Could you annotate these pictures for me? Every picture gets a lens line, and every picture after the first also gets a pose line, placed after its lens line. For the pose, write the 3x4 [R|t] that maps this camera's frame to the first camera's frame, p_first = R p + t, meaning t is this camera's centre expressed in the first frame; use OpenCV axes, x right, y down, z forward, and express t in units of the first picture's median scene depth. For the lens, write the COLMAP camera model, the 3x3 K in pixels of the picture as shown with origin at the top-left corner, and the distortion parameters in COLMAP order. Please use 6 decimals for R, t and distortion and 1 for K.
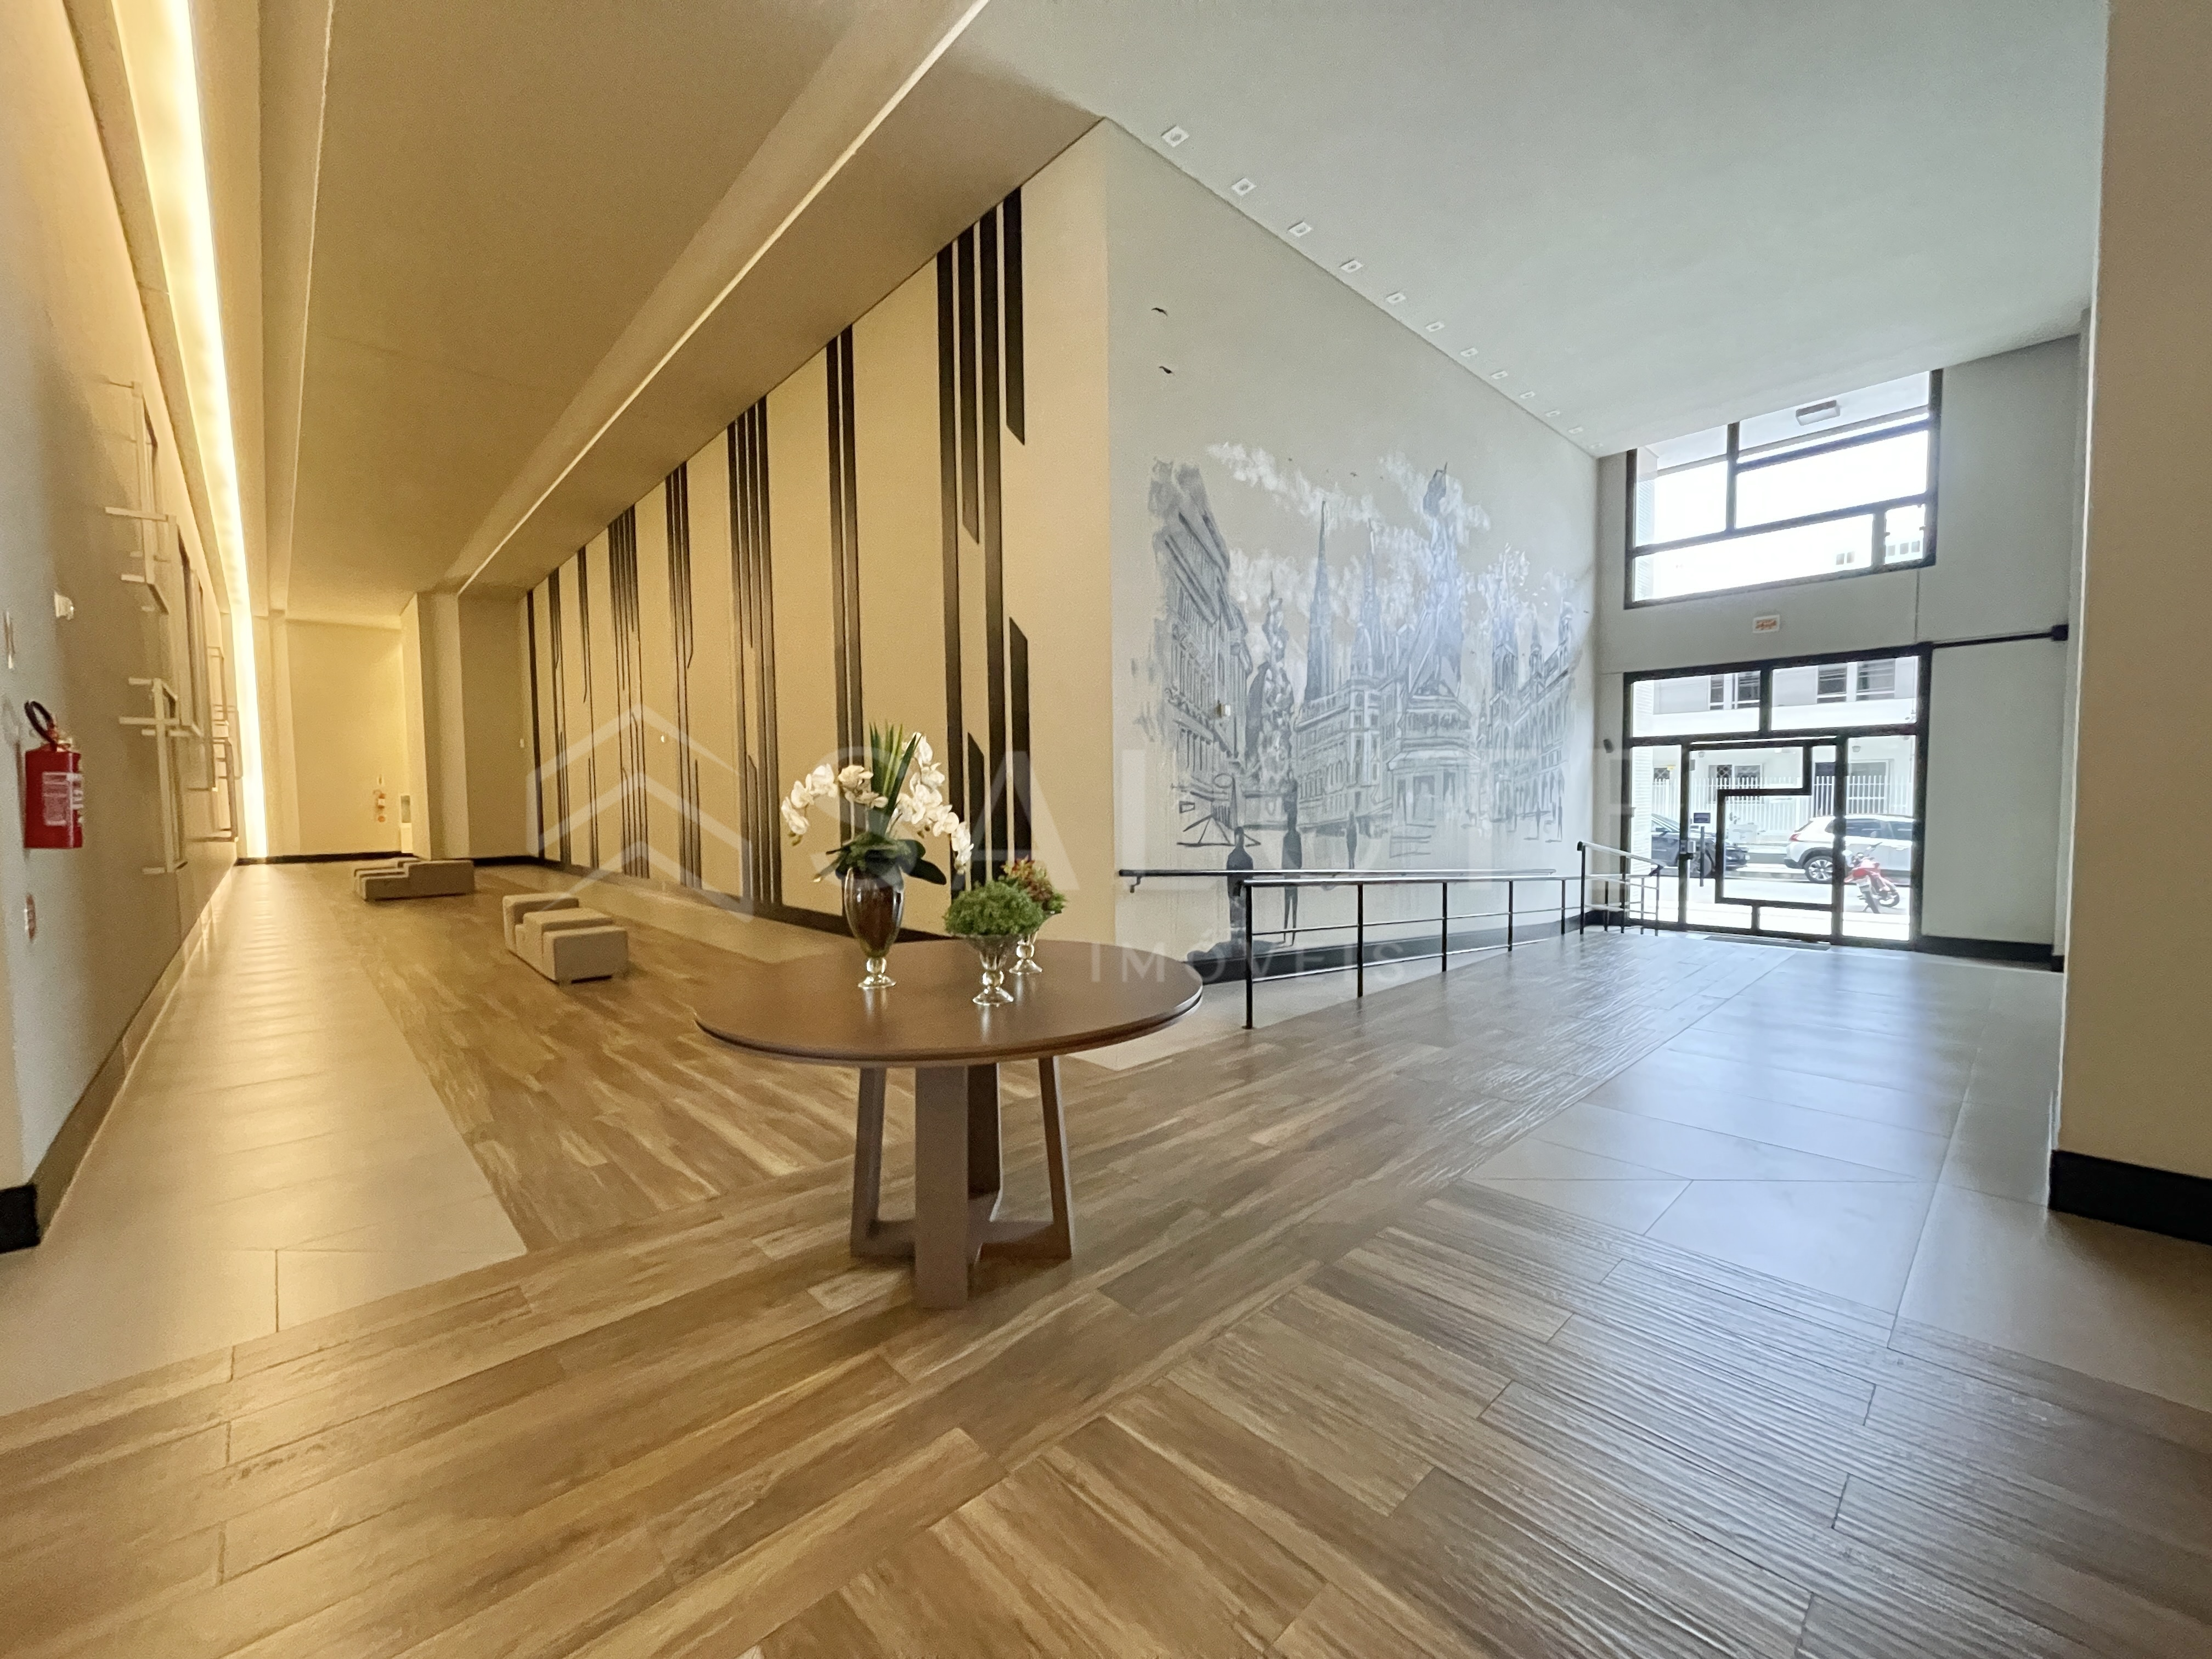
lens RADIAL K [[887.1, 0, 1106.0], [0, 887.1, 829.5], [0, 0, 1]] dist [0.011446, -0.000014]
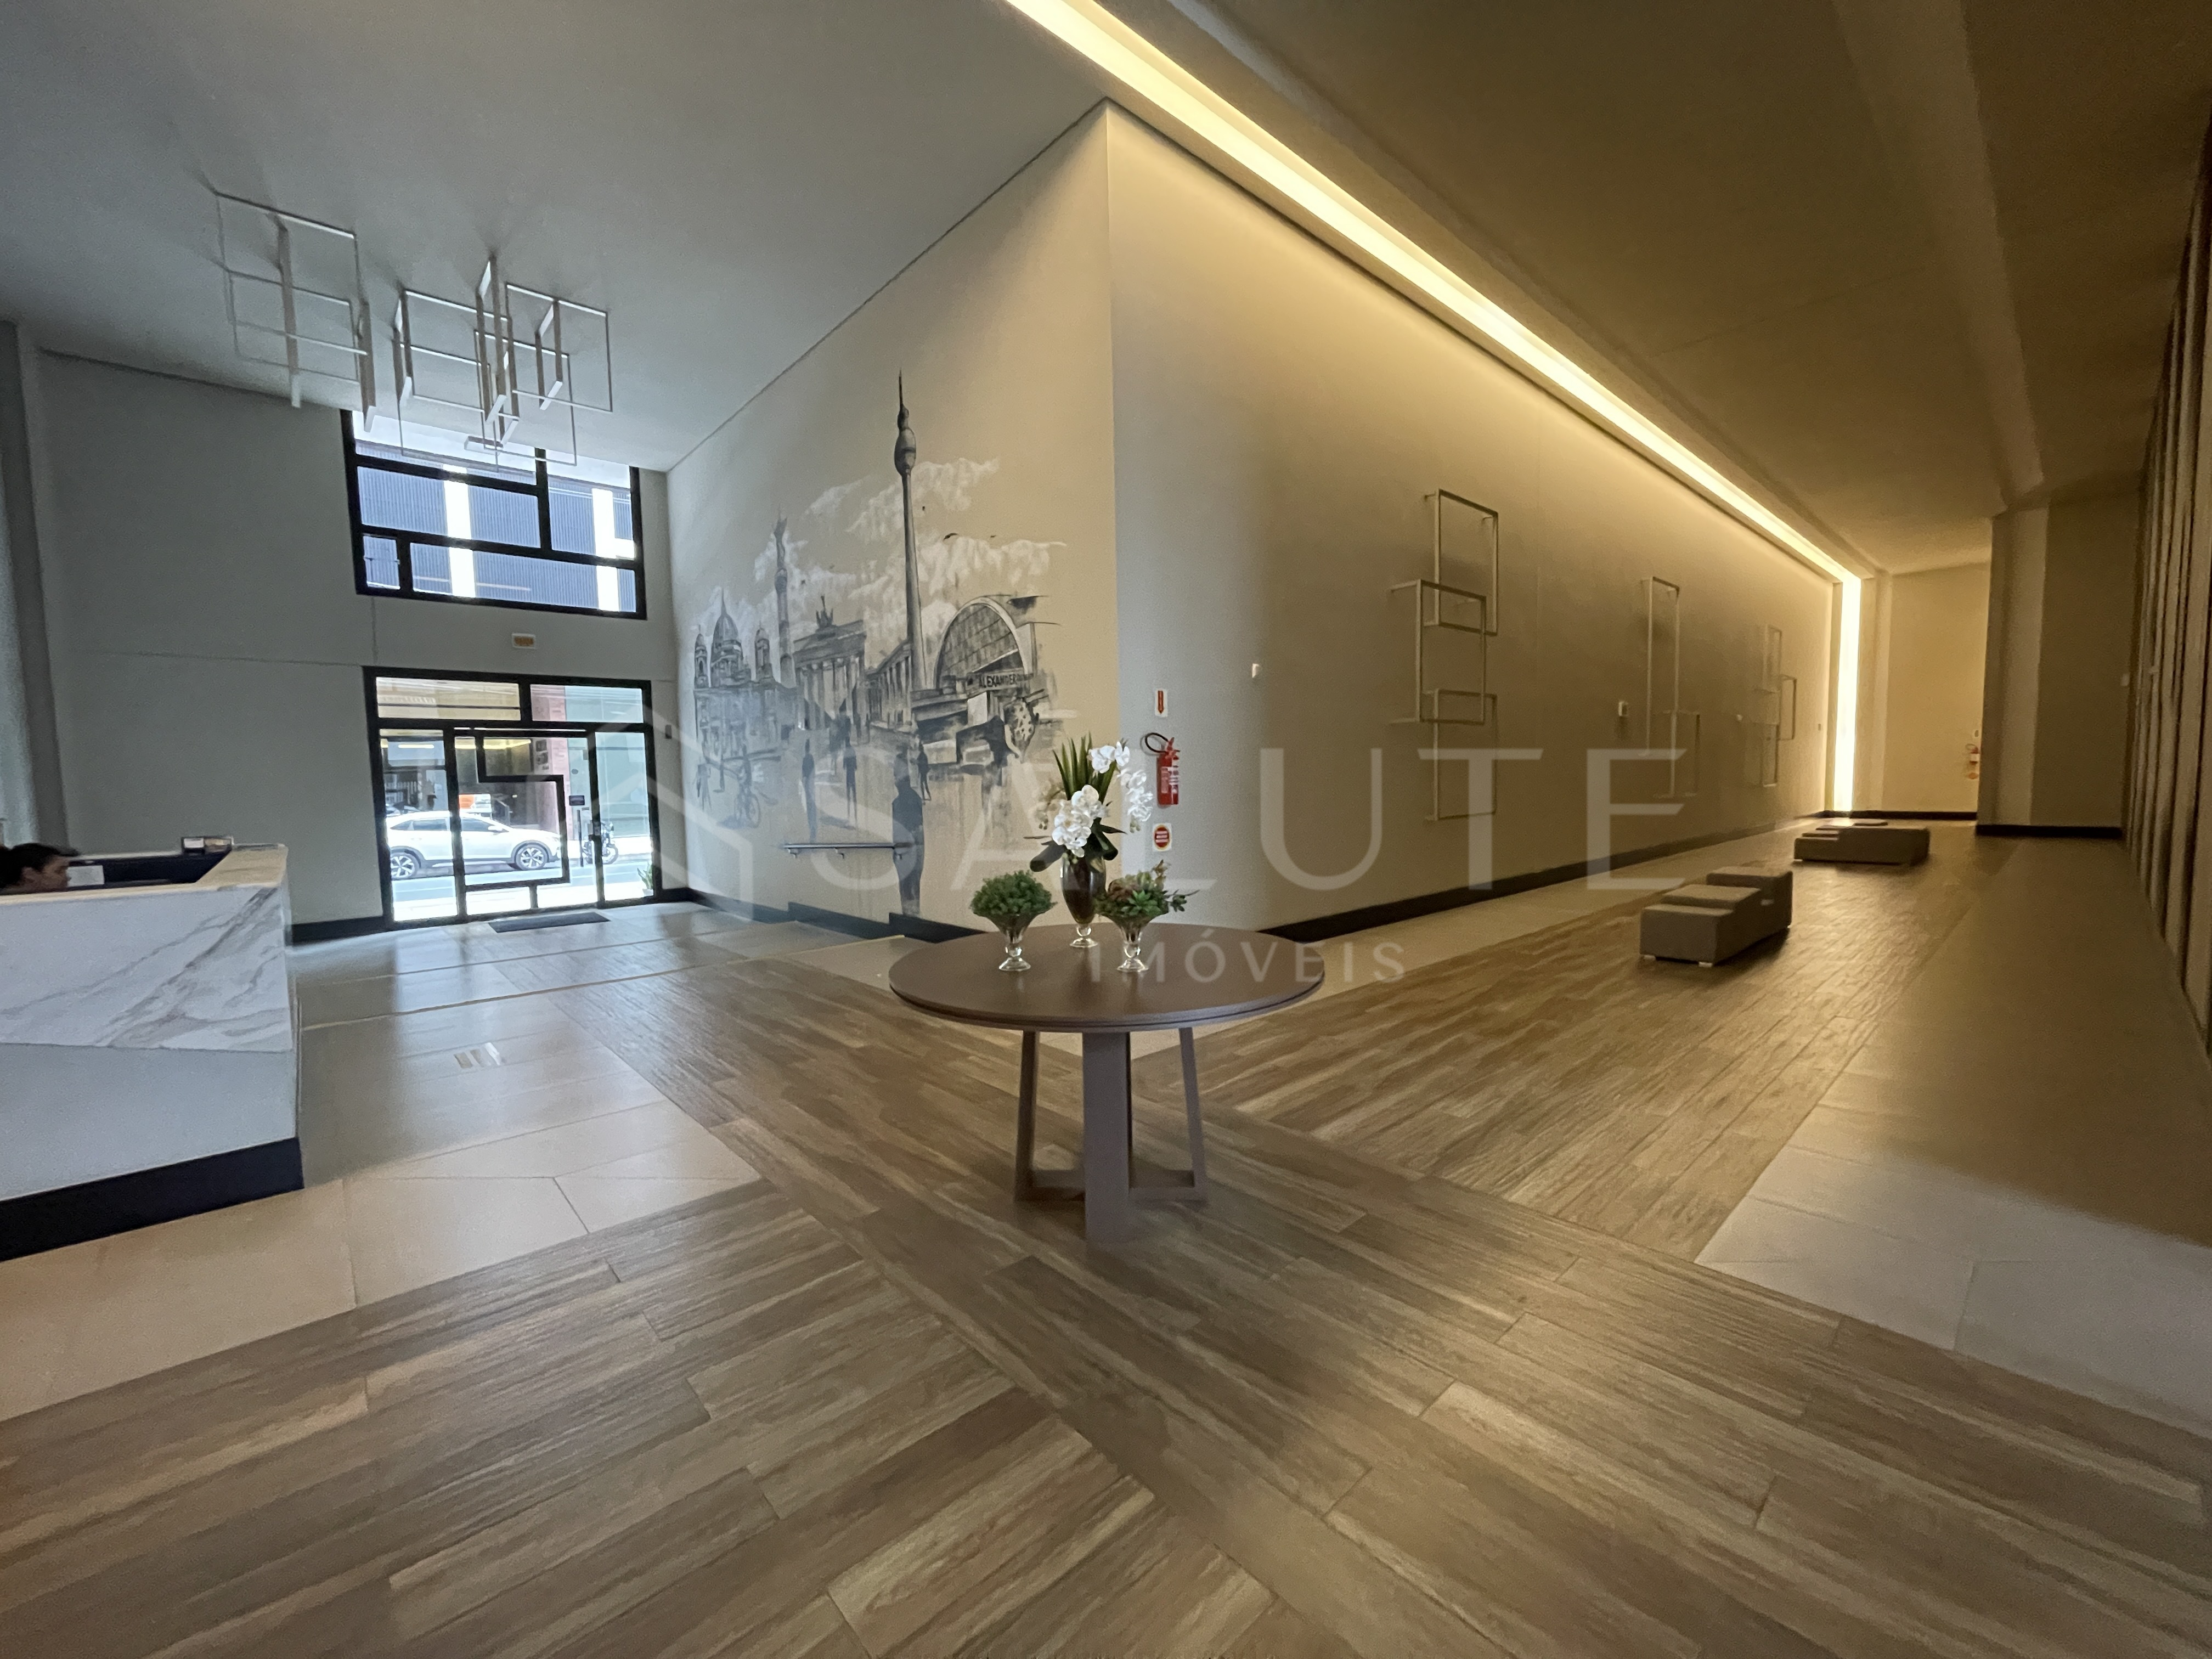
lens RADIAL K [[902.5, 0, 1106.0], [0, 902.5, 829.5], [0, 0, 1]] dist [0.000472, 0.000067]
pose [[-0.006398, 0.078360, -0.996905, 0.737817], [-0.022259, 0.996667, 0.078484, -0.065907], [0.999732, 0.022692, -0.004632, 0.760276]]
